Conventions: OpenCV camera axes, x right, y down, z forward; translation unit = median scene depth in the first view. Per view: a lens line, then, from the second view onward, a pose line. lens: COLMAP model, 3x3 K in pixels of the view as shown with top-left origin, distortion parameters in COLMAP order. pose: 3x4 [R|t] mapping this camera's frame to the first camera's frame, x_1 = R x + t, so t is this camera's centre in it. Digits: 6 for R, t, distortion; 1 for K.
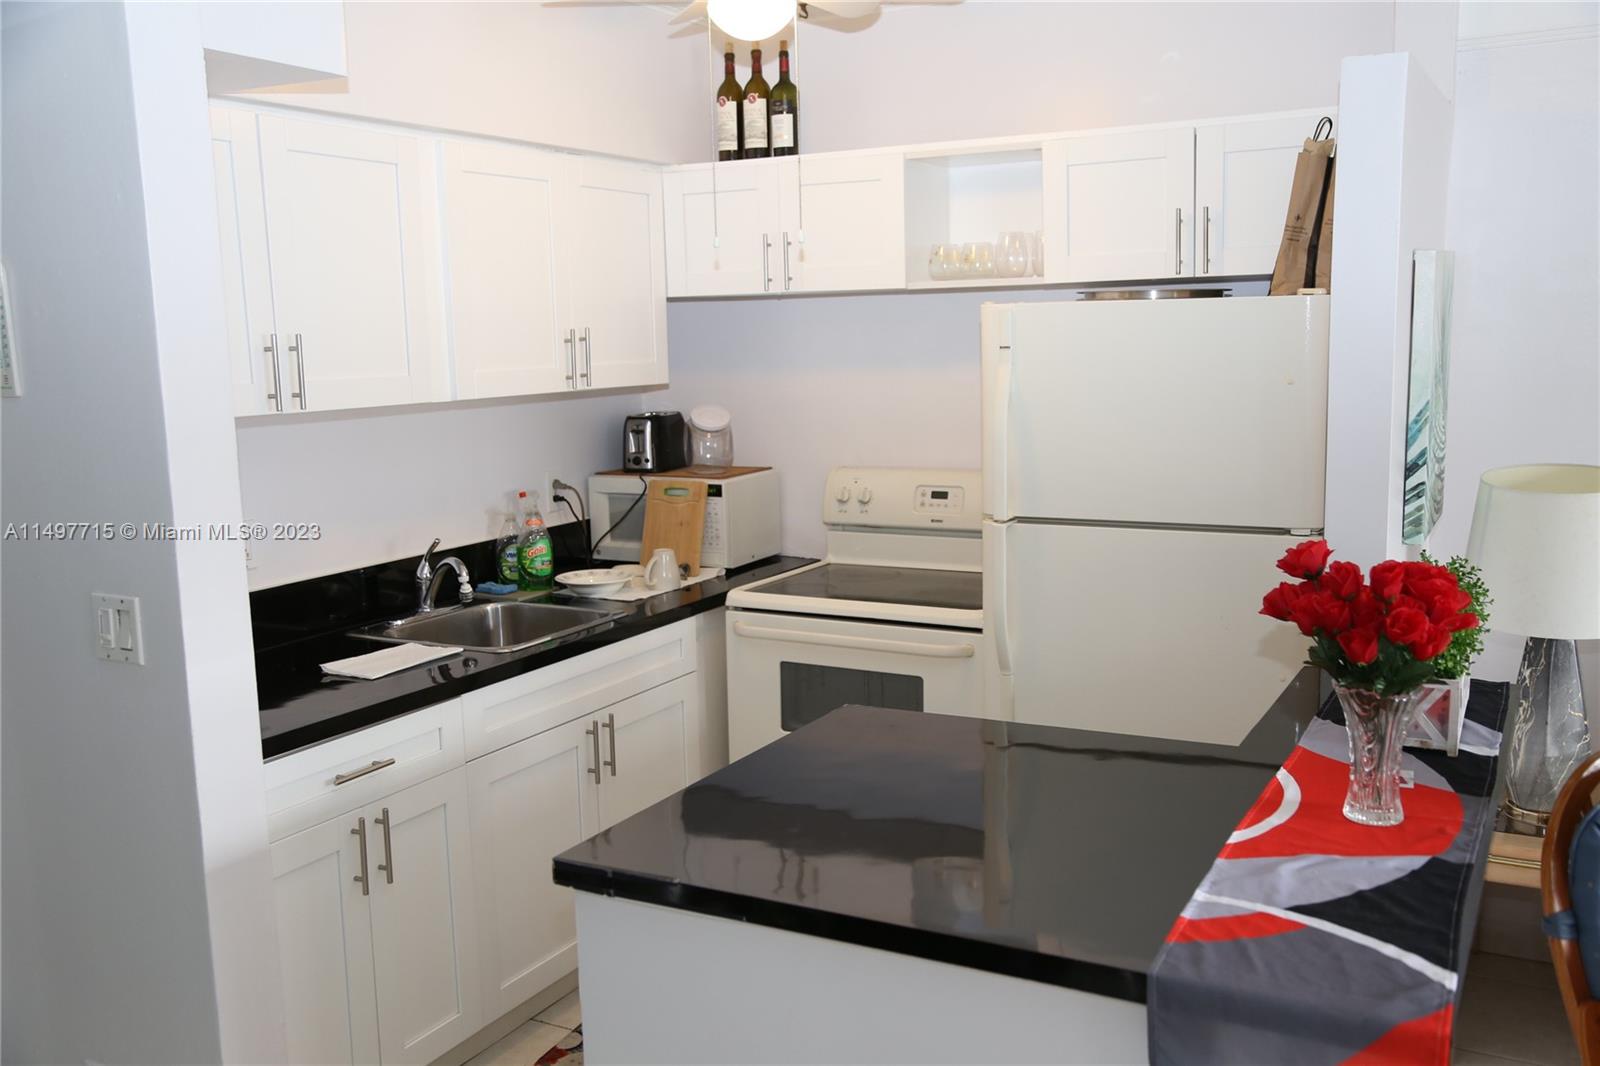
lens RADIAL K [[1463.8, 0, 805.3], [0, 1463.8, 542.5], [0, 0, 1]] dist [-0.013414, 0.055121]
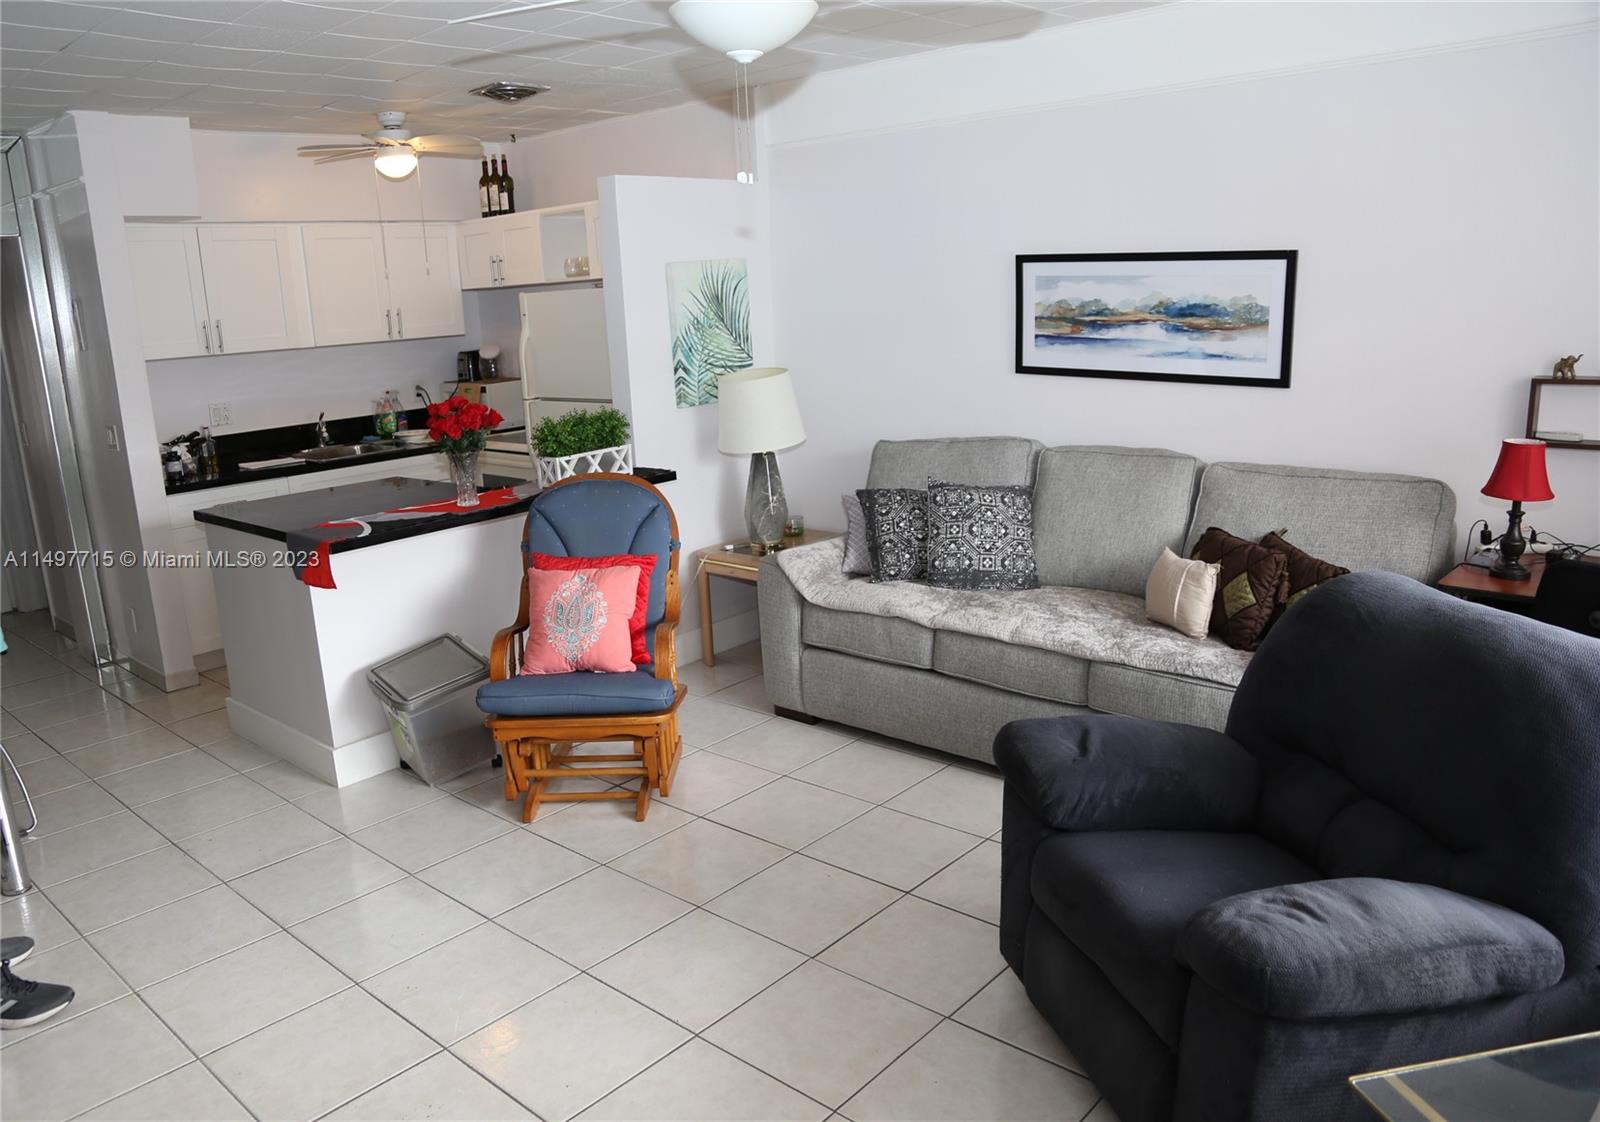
lens RADIAL K [[1156.9, 0, 797.7], [0, 1156.9, 595.2], [0, 0, 1]] dist [-0.086689, -0.002366]
pose [[0.973032, 0.037019, -0.227682, 0.716509], [-0.010656, 0.993199, 0.115943, 0.055505], [0.230426, -0.110390, 0.966808, -0.414986]]
